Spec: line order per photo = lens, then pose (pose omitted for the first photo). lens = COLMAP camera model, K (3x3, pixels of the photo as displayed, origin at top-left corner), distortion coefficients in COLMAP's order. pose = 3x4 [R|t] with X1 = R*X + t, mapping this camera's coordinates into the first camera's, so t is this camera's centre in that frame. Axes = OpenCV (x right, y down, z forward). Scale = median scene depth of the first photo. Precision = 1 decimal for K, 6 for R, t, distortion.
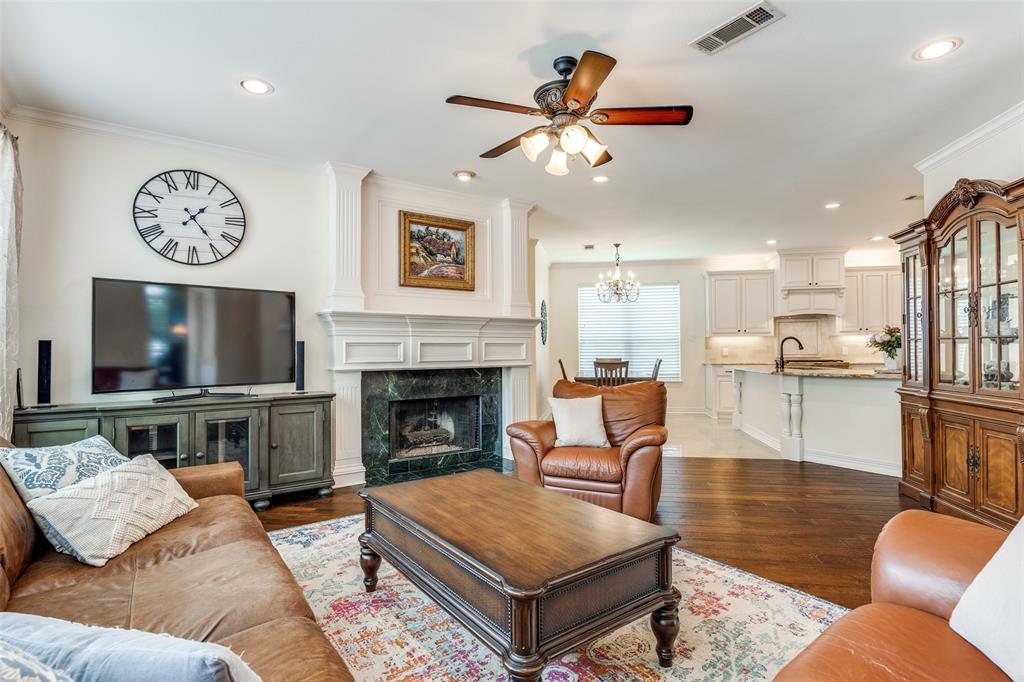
lens RADIAL K [[489.4, 0, 516.1], [0, 489.4, 341.0], [0, 0, 1]] dist [0.002301, 0.000272]
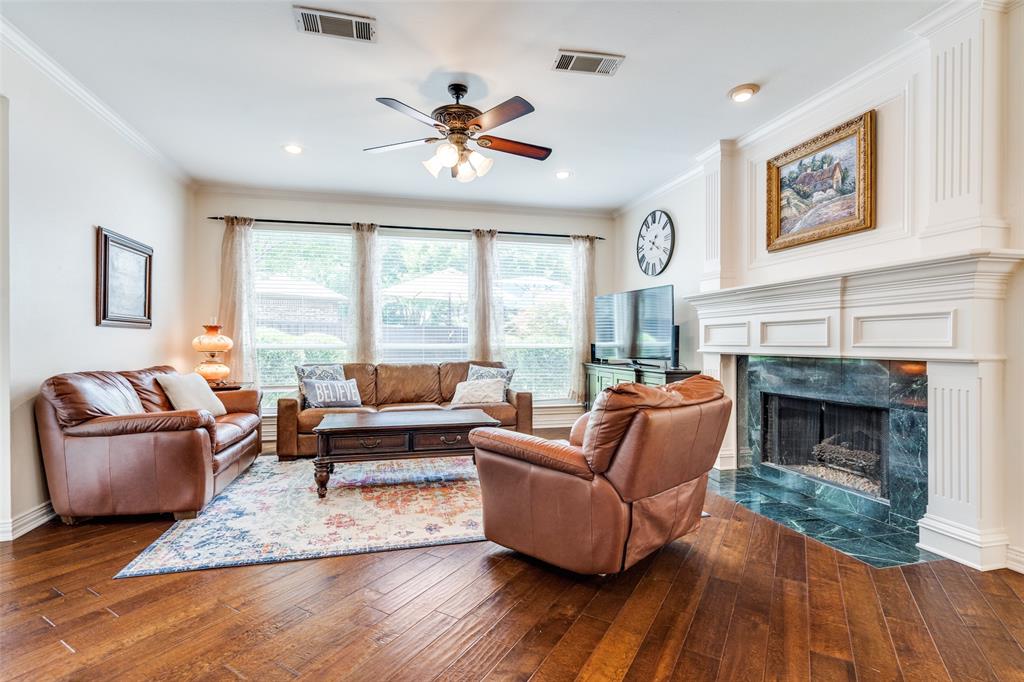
lens RADIAL K [[489.4, 0, 511.6], [0, 489.4, 340.4], [0, 0, 1]] dist [0.002301, 0.000272]
pose [[-0.359583, 0.001532, -0.933112, 0.679149], [0.016703, 0.999849, -0.004795, 0.029616], [0.932964, -0.017310, -0.359554, 0.894202]]
